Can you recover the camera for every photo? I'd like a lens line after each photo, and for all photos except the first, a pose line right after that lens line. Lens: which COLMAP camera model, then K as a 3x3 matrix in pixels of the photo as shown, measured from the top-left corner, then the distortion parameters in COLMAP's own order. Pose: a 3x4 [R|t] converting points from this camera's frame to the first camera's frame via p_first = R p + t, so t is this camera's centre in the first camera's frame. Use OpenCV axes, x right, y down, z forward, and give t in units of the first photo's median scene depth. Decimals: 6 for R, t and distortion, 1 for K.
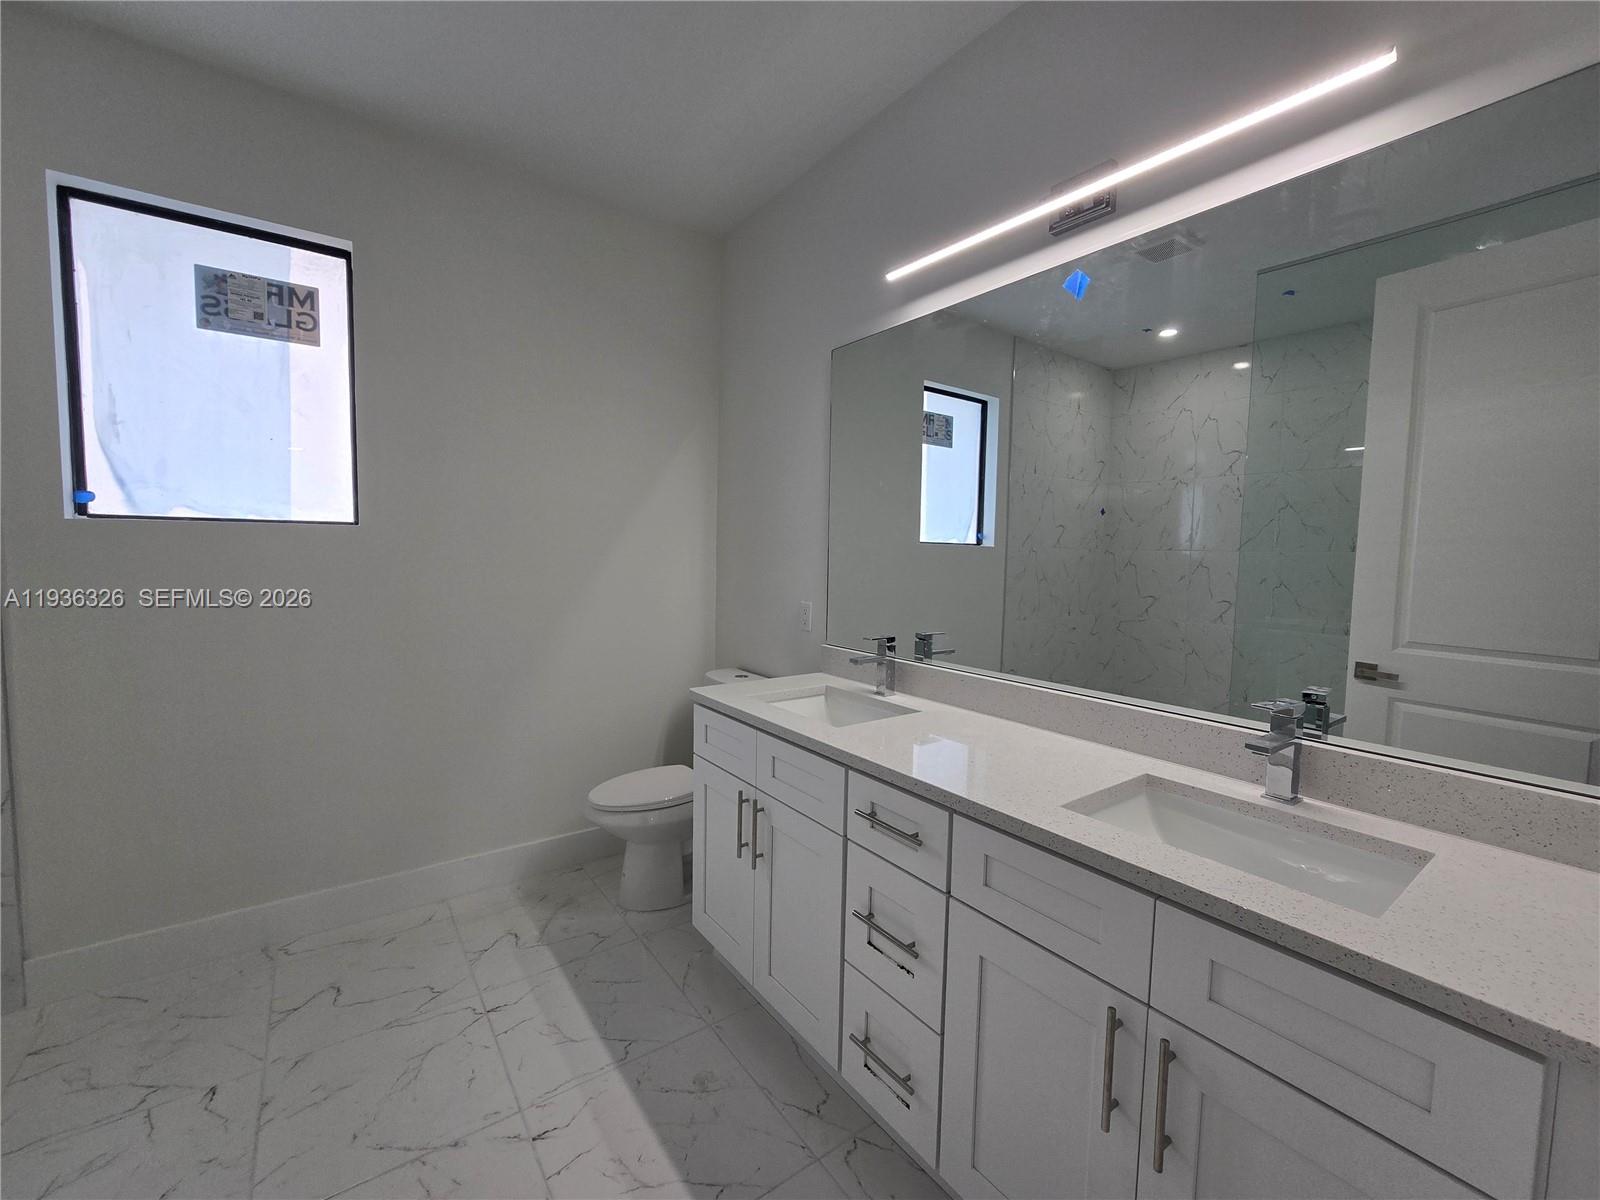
lens RADIAL K [[668.7, 0, 803.4], [0, 668.7, 595.7], [0, 0, 1]] dist [0.011114, 0.000500]
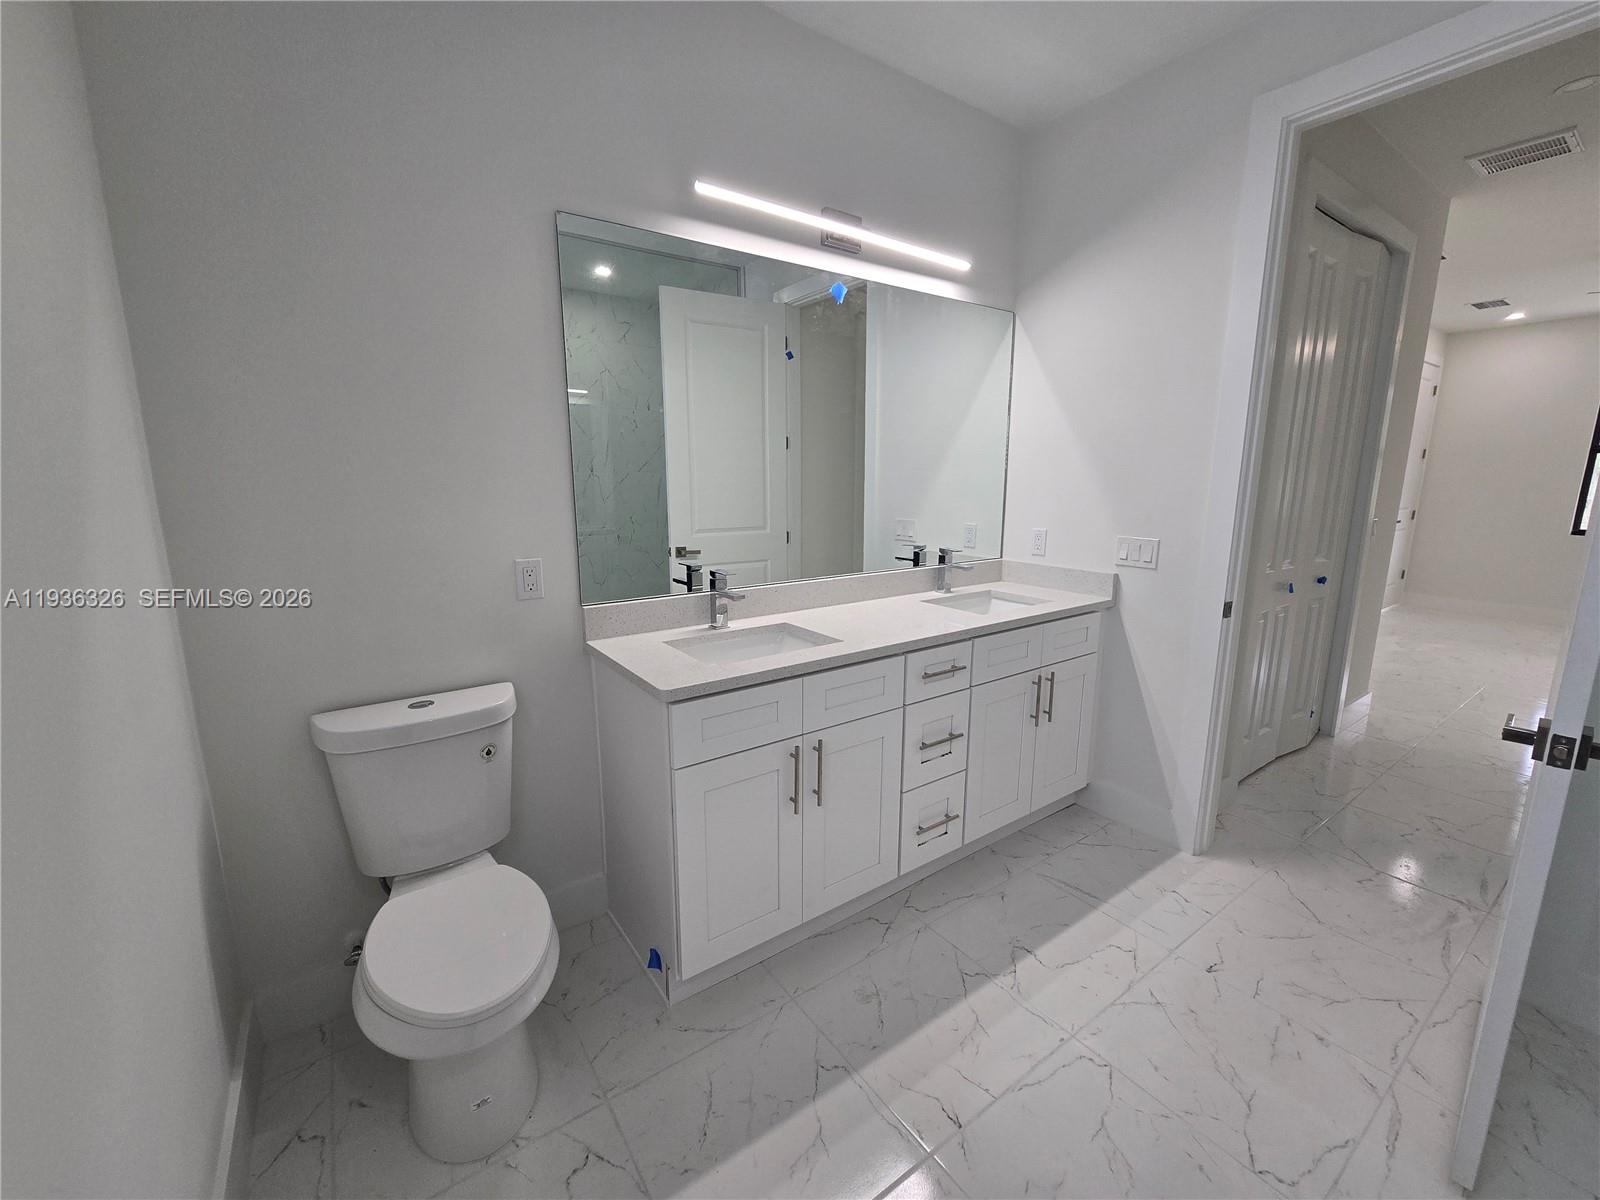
lens RADIAL K [[668.7, 0, 803.4], [0, 668.7, 595.7], [0, 0, 1]] dist [0.011114, 0.000500]
pose [[0.002644, -0.196303, 0.980540, -1.135262], [0.068215, 0.978295, 0.195669, -0.117523], [-0.997667, 0.066371, 0.015978, 1.110866]]
